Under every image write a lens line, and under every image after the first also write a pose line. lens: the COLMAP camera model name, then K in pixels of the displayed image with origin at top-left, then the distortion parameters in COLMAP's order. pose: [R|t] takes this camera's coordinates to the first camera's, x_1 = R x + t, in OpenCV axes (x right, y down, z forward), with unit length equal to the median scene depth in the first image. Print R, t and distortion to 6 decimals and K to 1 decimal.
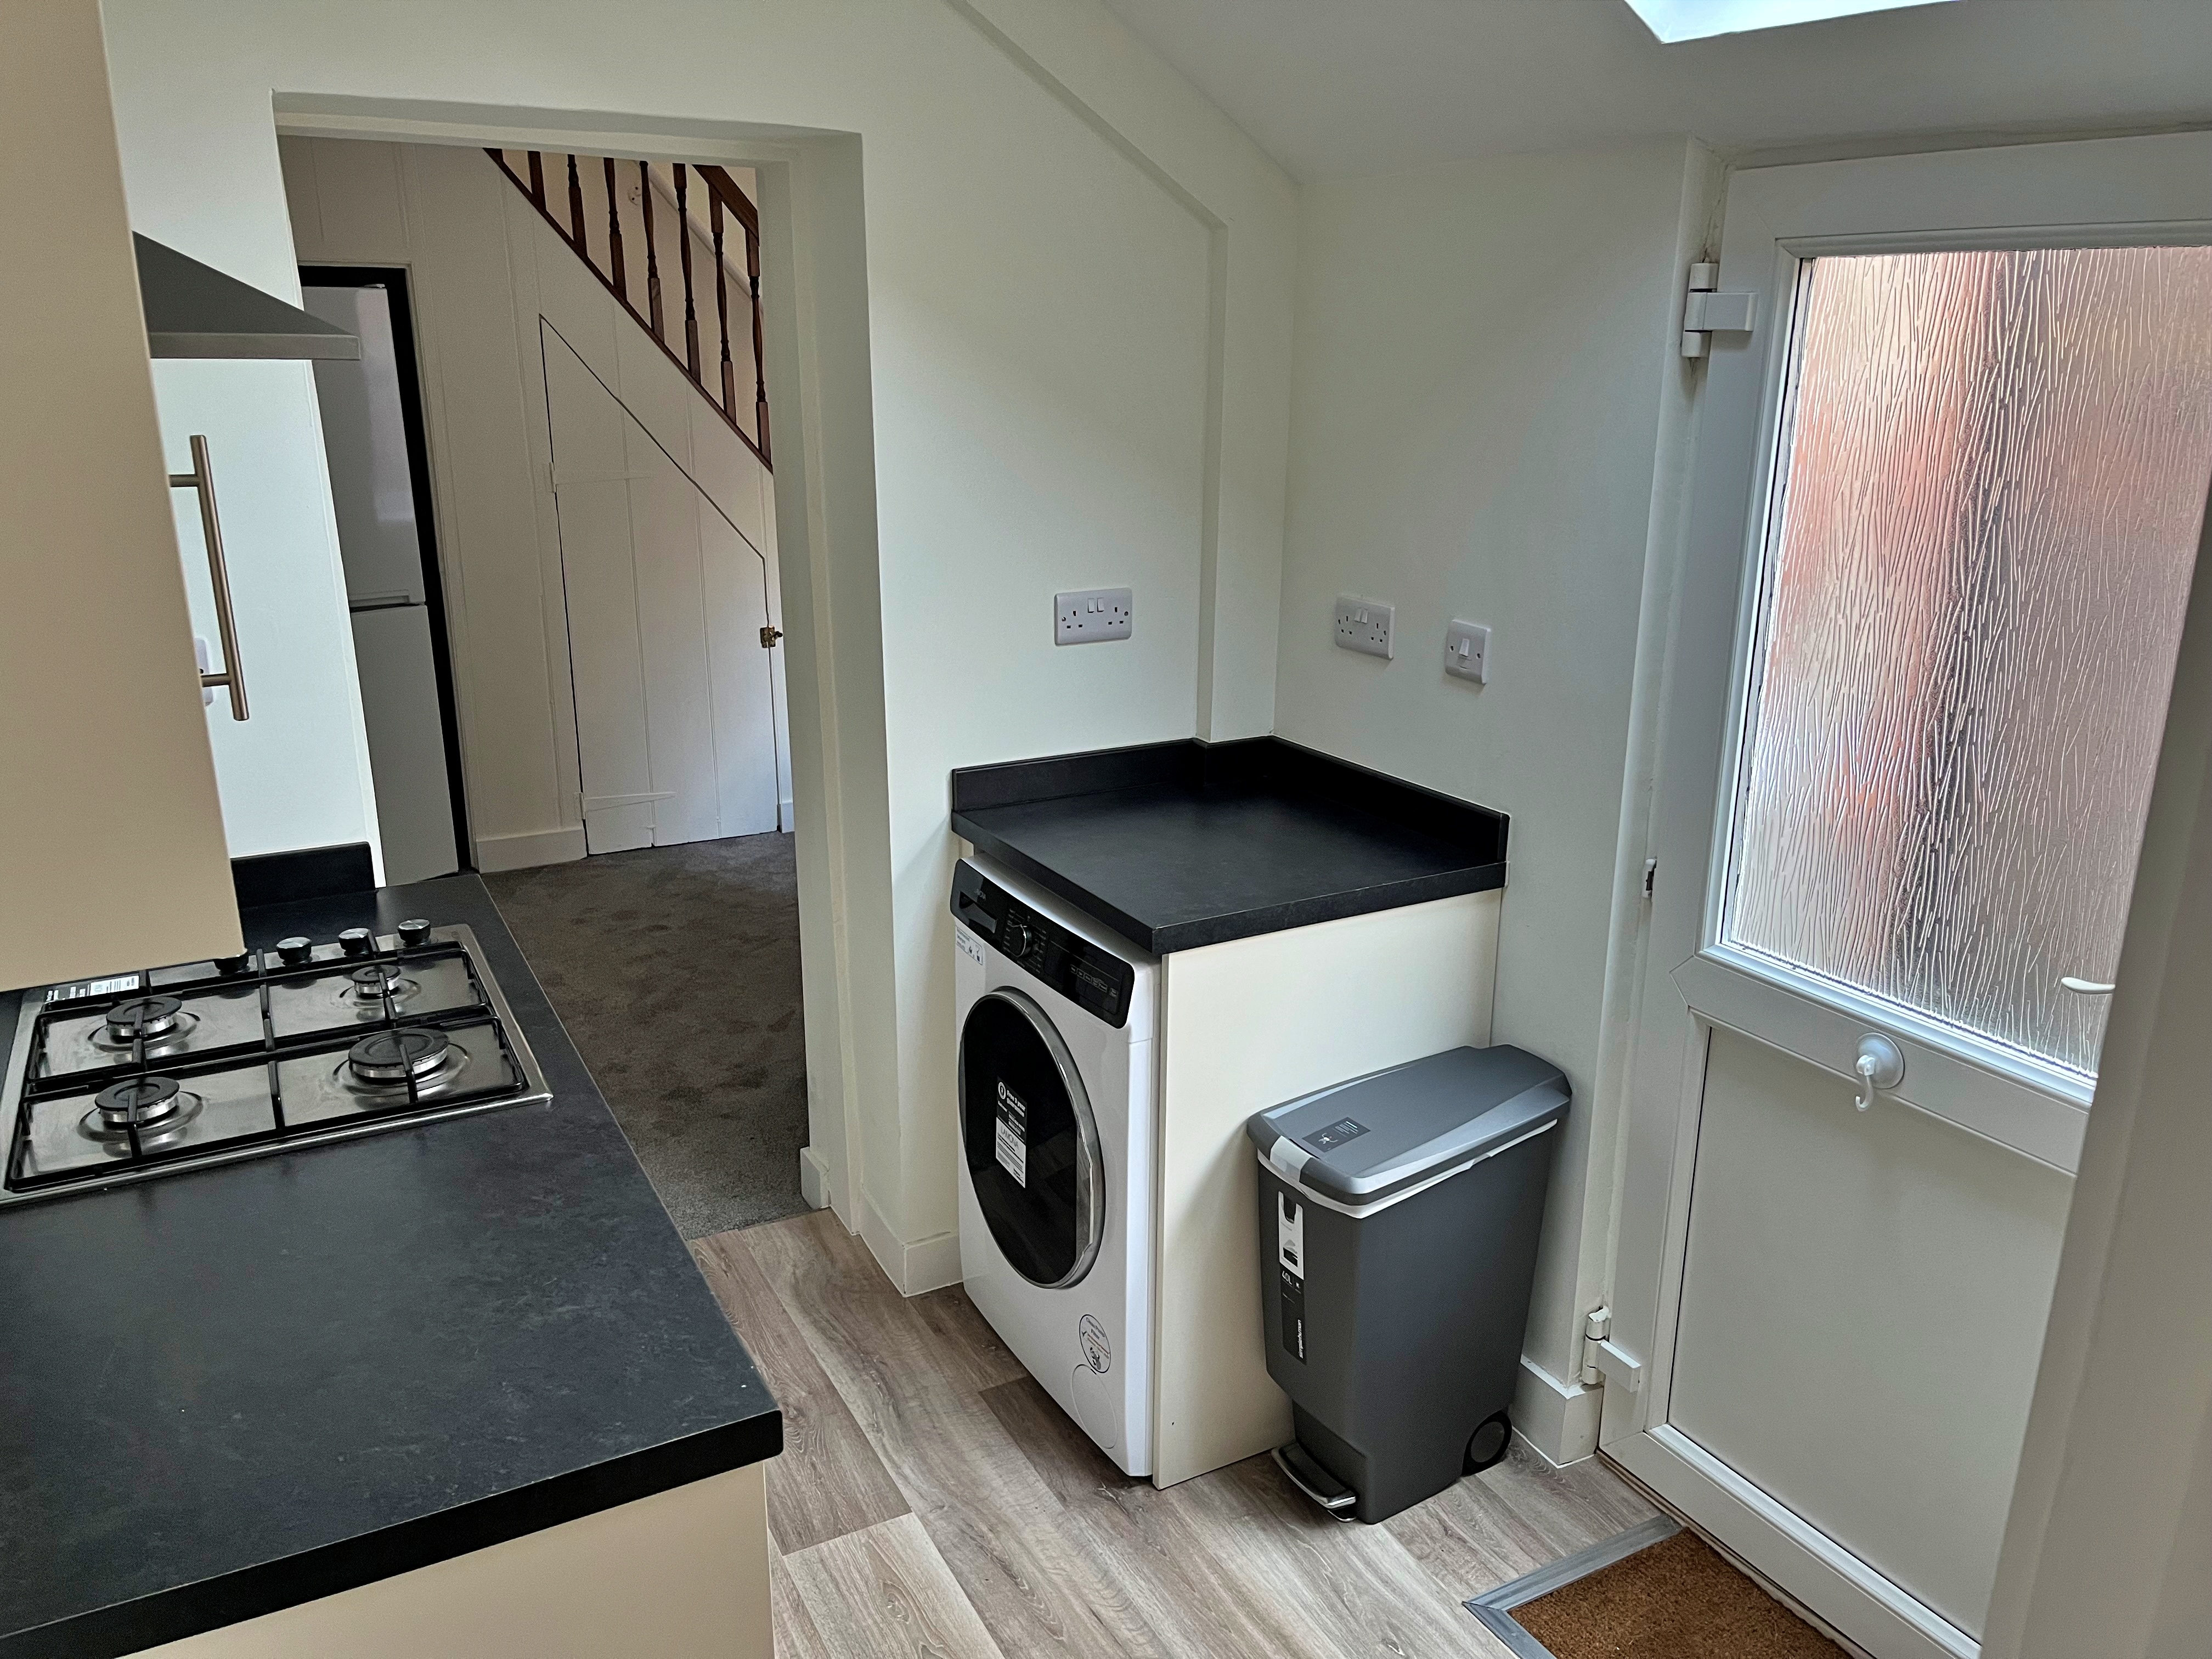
lens RADIAL K [[1673.1, 0, 1116.9], [0, 1673.1, 824.2], [0, 0, 1]] dist [0.033663, -0.012201]
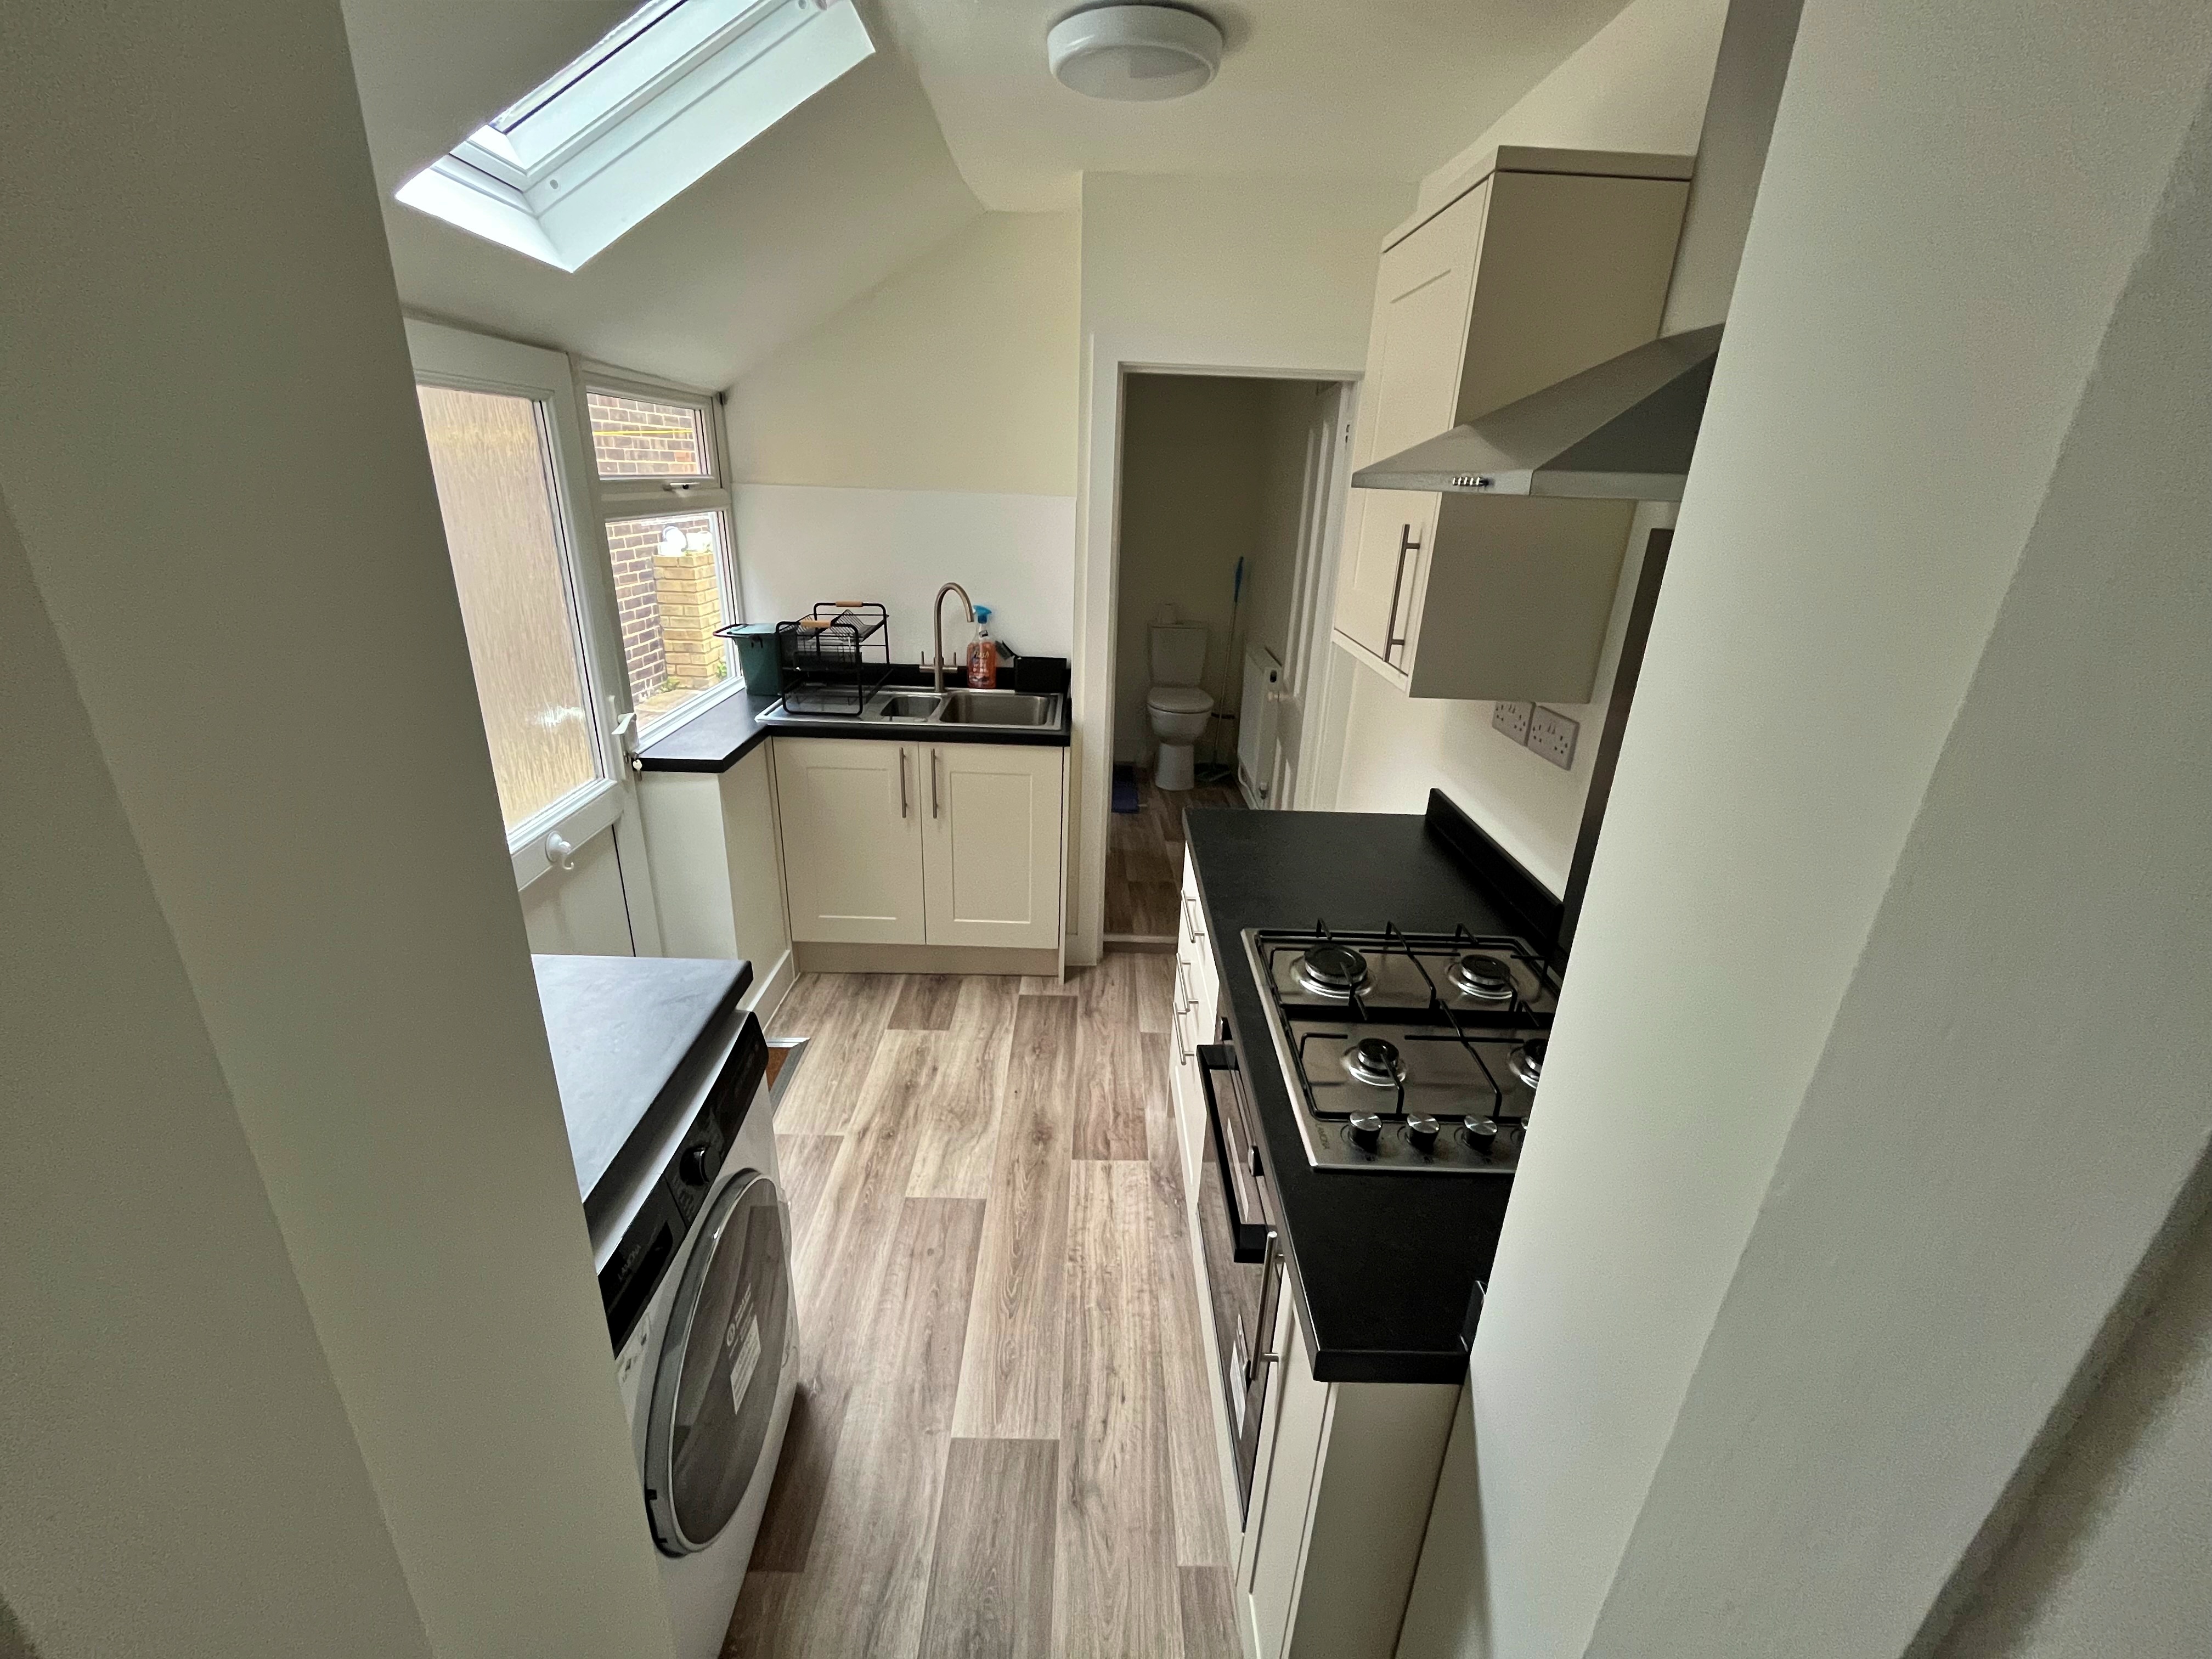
lens RADIAL K [[907.2, 0, 1105.1], [0, 907.2, 825.7], [0, 0, 1]] dist [-0.000159, -0.000002]
pose [[-0.881691, -0.202126, 0.426340, -0.268741], [0.095531, 0.808405, 0.580823, -0.213149], [-0.462055, 0.552835, -0.693454, 0.755397]]
